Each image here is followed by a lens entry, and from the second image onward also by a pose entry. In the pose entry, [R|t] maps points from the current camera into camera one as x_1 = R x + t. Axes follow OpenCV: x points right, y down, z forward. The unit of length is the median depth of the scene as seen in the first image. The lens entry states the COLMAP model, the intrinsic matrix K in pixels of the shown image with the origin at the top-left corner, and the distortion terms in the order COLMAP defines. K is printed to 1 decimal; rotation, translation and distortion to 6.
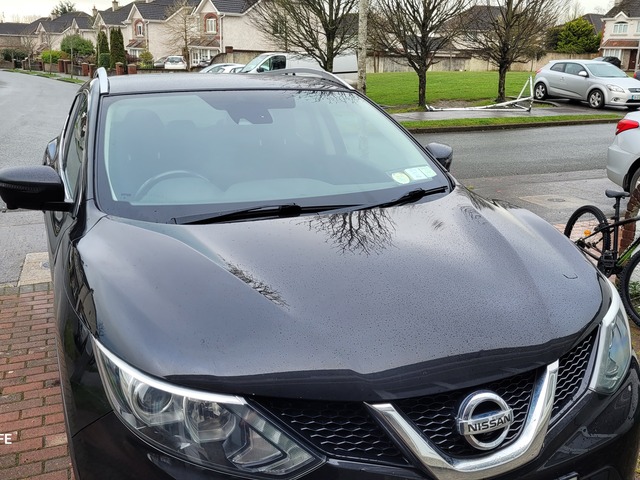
lens RADIAL K [[607.2, 0, 320.0], [0, 607.2, 240.0], [0, 0, 1]] dist [0.038458, -0.005174]
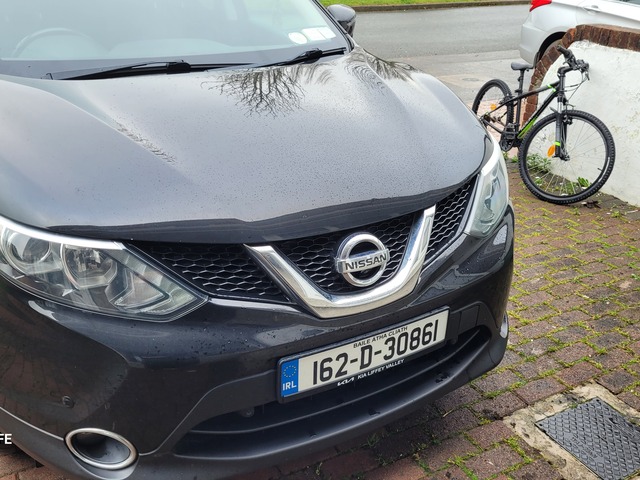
lens RADIAL K [[607.2, 0, 320.0], [0, 607.2, 240.0], [0, 0, 1]] dist [0.038458, -0.005174]
pose [[0.994289, -0.030395, 0.102303, 0.084221], [0.013302, 0.986406, 0.163787, 0.082174], [-0.105890, -0.161490, 0.981177, -0.016497]]
